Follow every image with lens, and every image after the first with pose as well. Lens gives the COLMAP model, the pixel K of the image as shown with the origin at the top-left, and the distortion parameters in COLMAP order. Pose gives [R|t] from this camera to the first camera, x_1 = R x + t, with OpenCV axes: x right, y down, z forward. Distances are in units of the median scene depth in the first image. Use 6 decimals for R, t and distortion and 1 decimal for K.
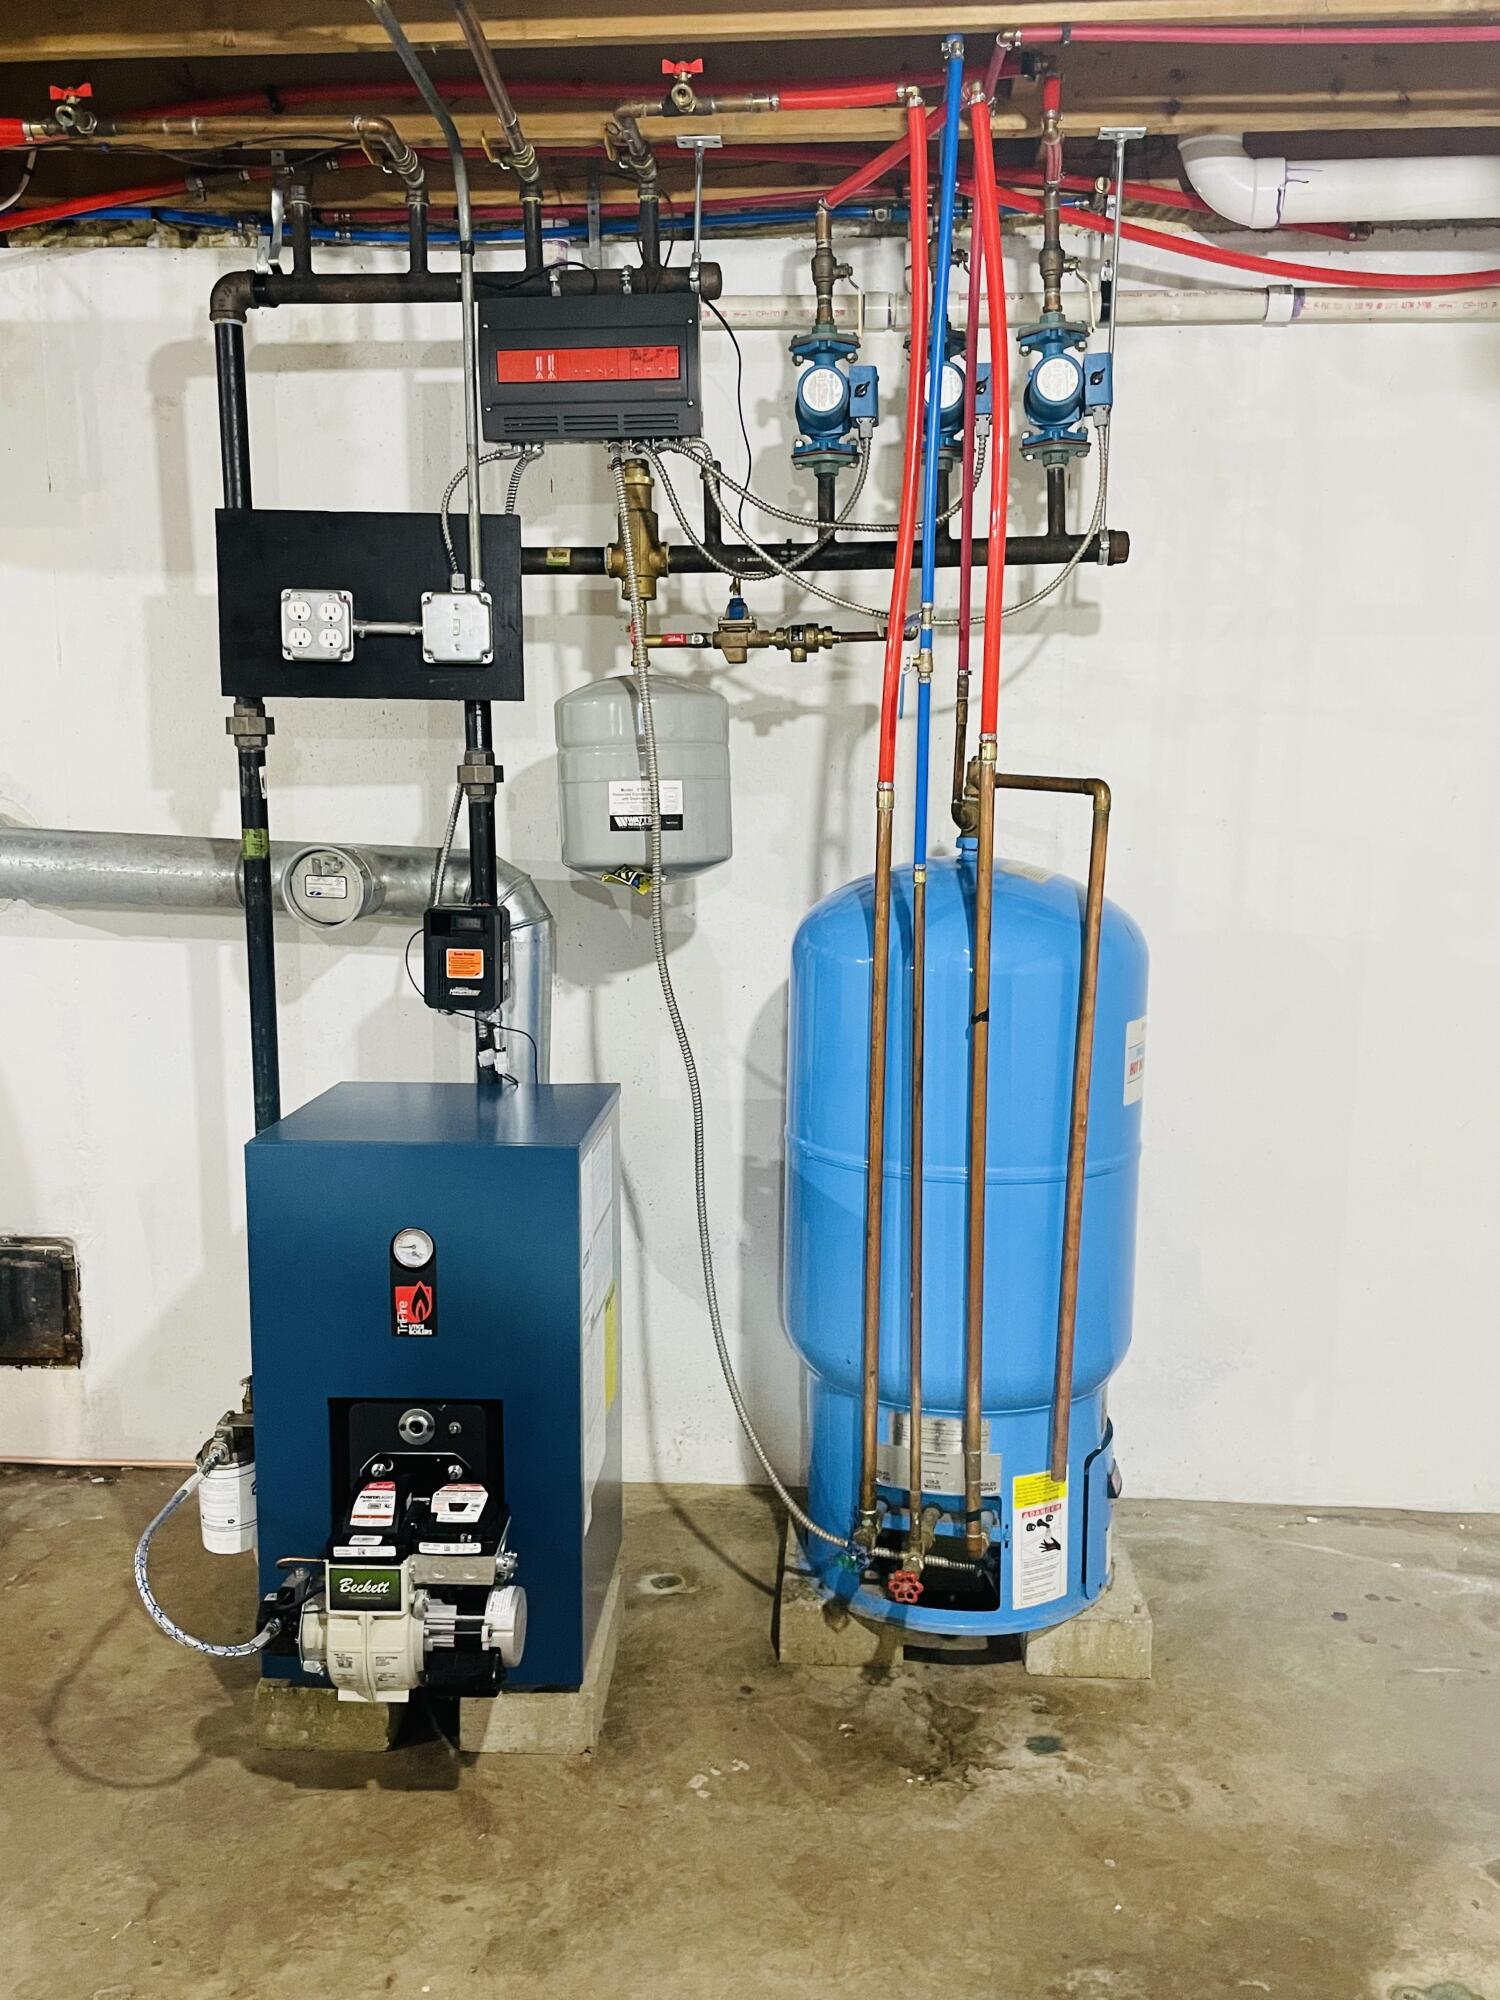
lens RADIAL K [[1810.5, 0, 750.1], [0, 1810.5, 1010.3], [0, 0, 1]] dist [0.074136, -0.039226]
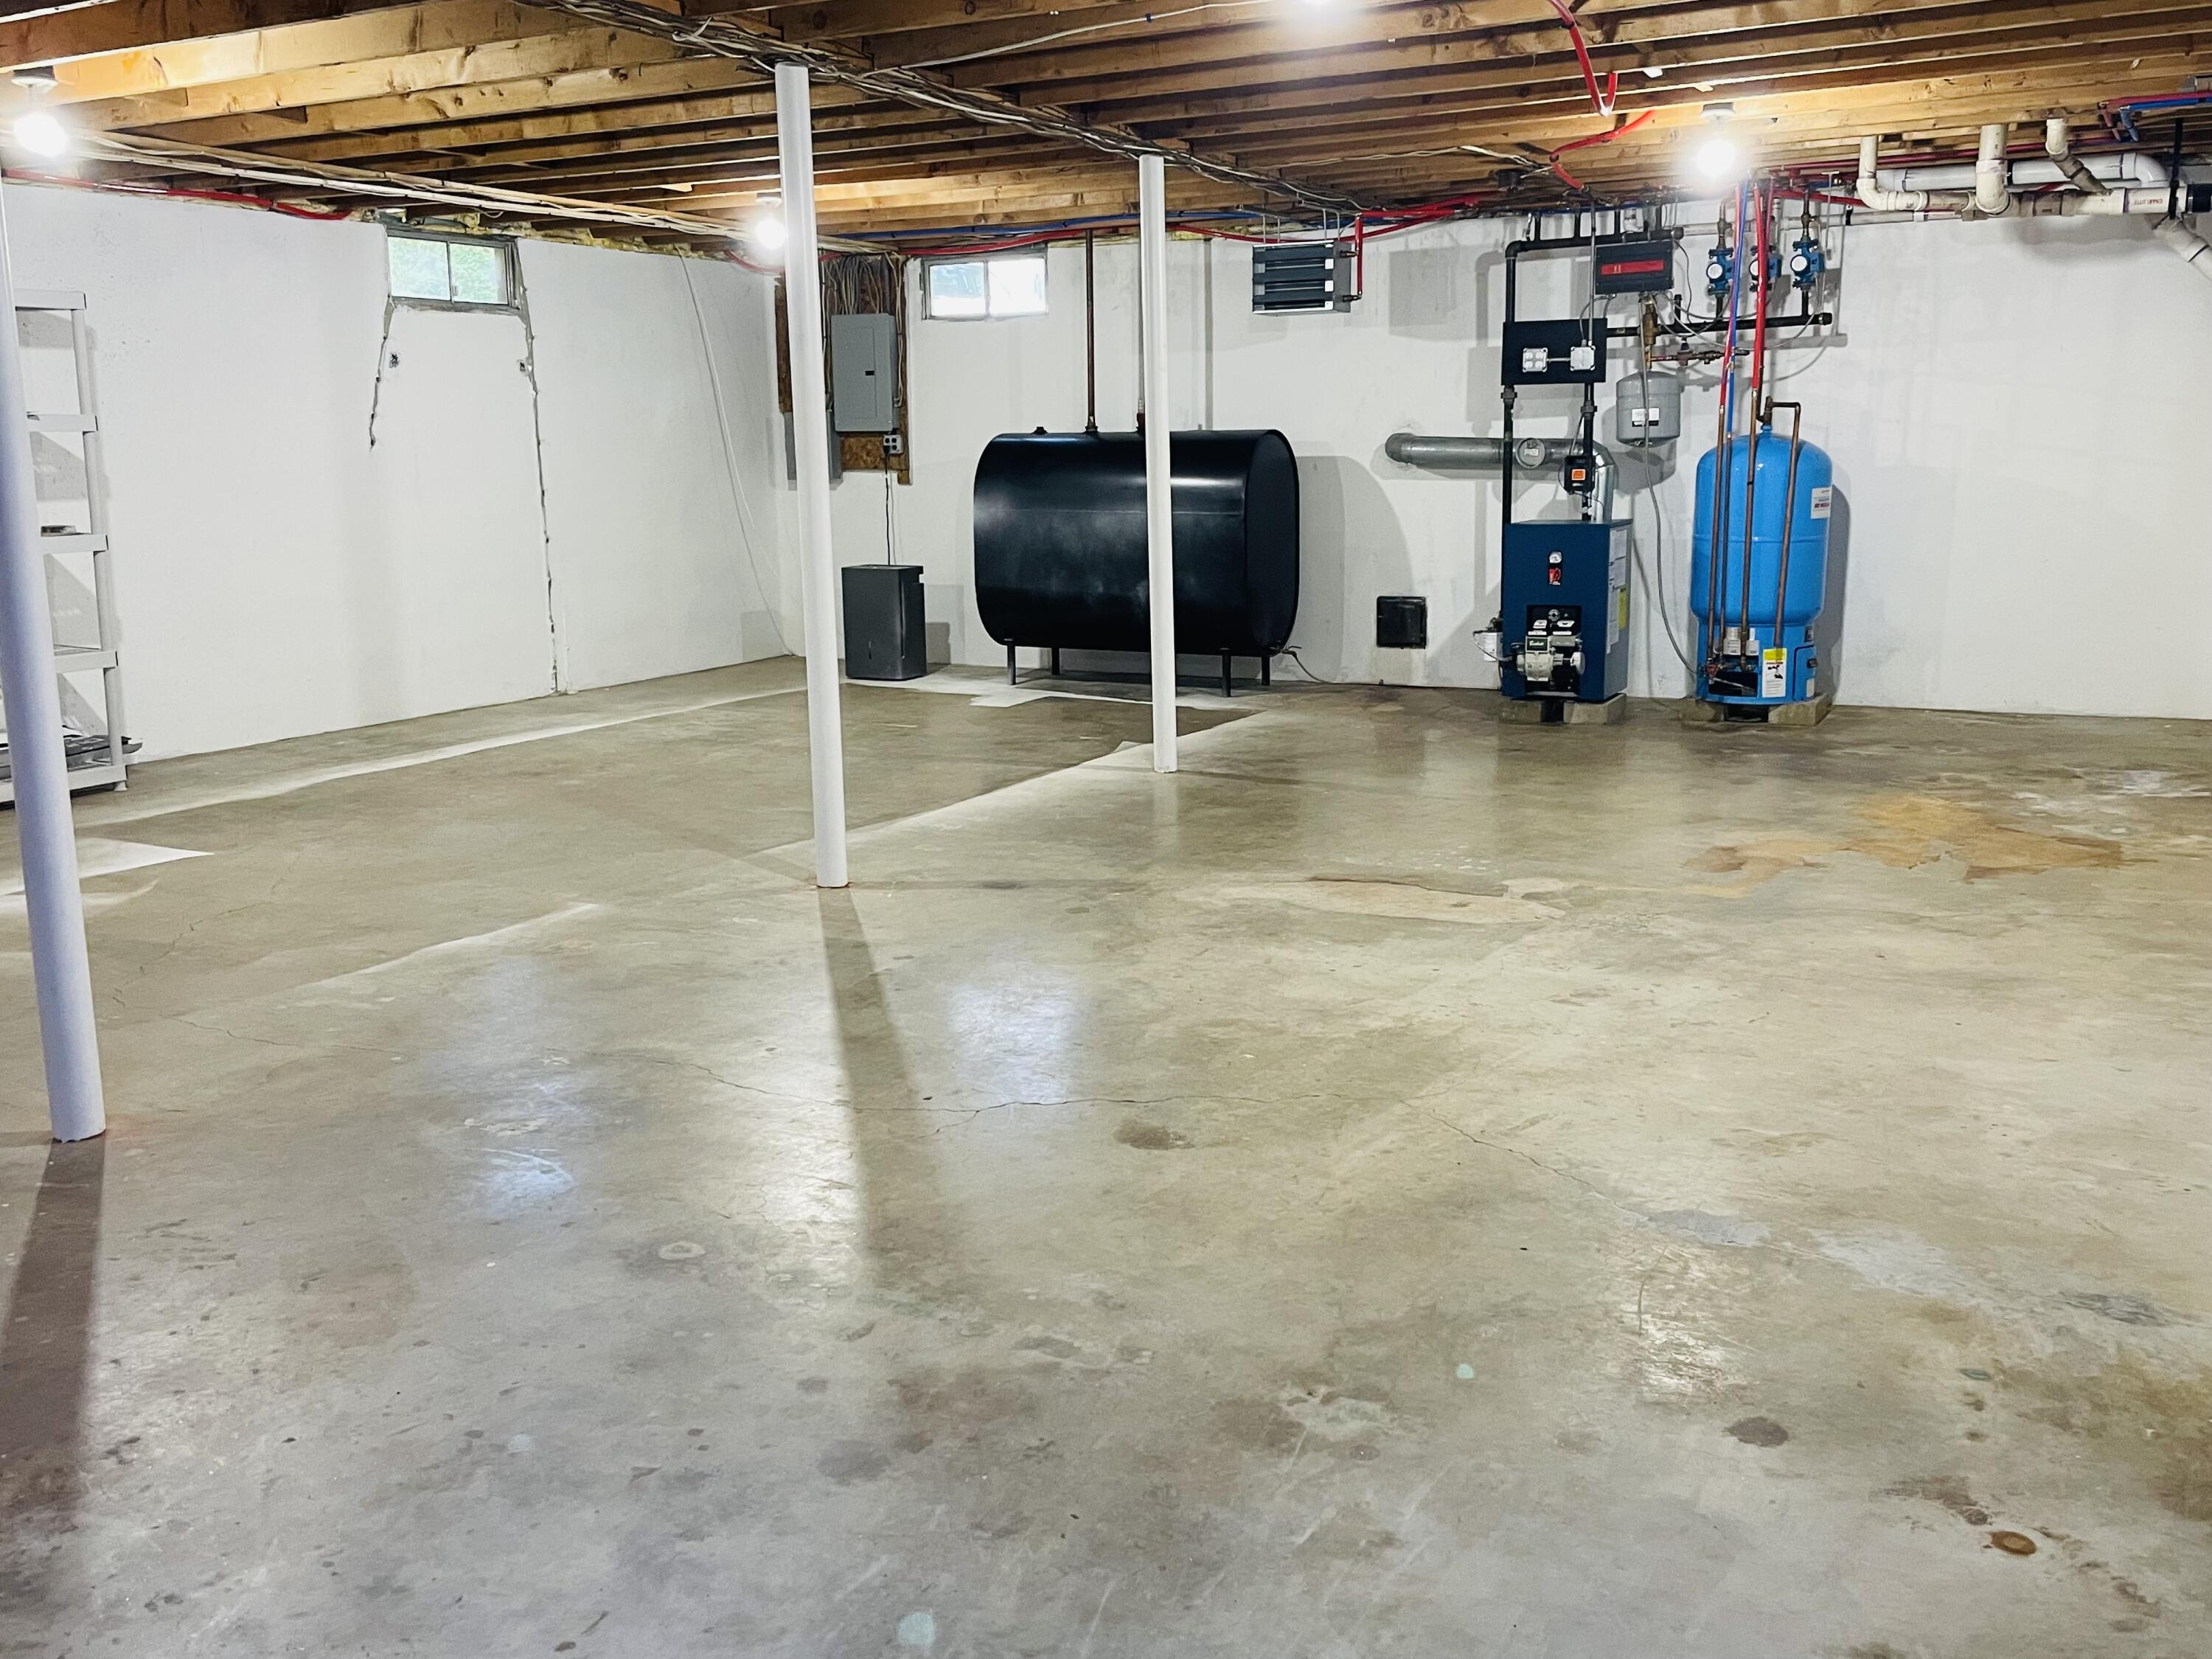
lens RADIAL K [[2002.4, 0, 1089.6], [0, 2002.4, 818.8], [0, 0, 1]] dist [0.074136, -0.039226]
pose [[0.912616, 0.055184, -0.405076, 0.459903], [-0.034928, 0.997750, 0.057234, 0.361642], [0.407323, -0.038084, 0.912490, -2.258409]]
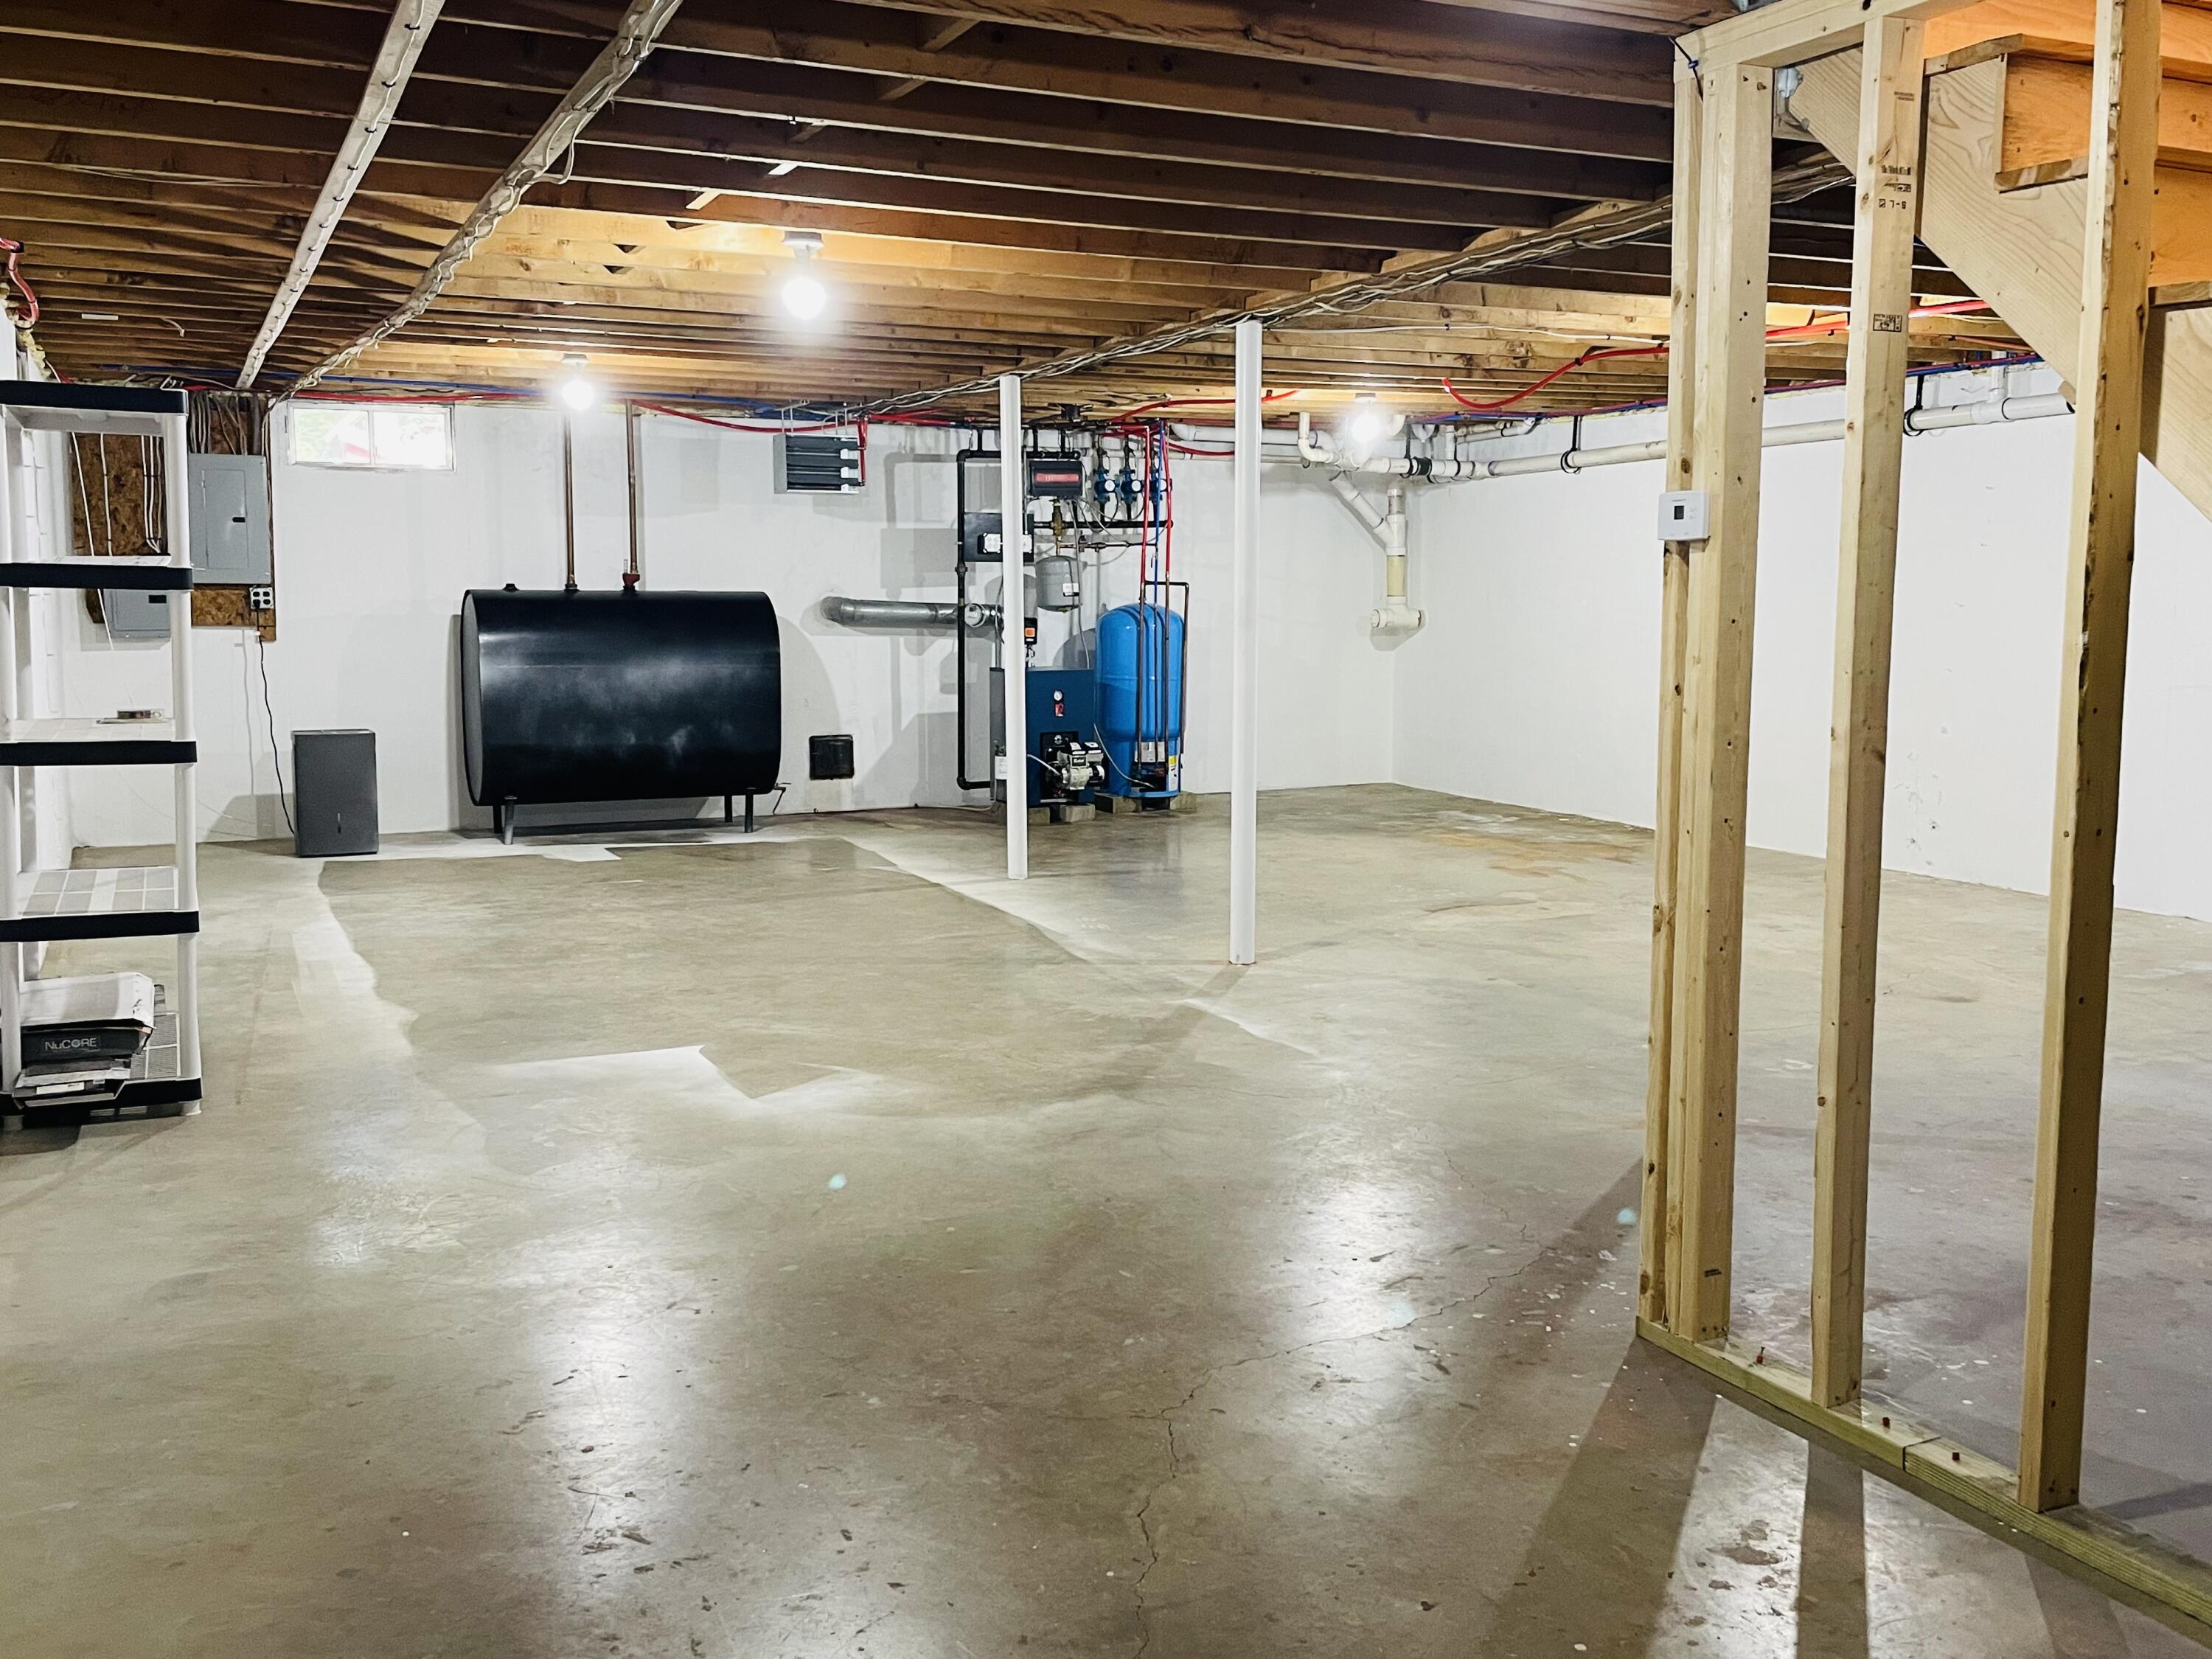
lens RADIAL K [[2002.4, 0, 1103.0], [0, 2002.4, 836.7], [0, 0, 1]] dist [0.074136, -0.039226]
pose [[0.871273, -0.067532, 0.486130, -2.039432], [0.072287, 0.997343, 0.008991, 0.364873], [-0.485445, 0.027307, 0.873840, -2.650566]]
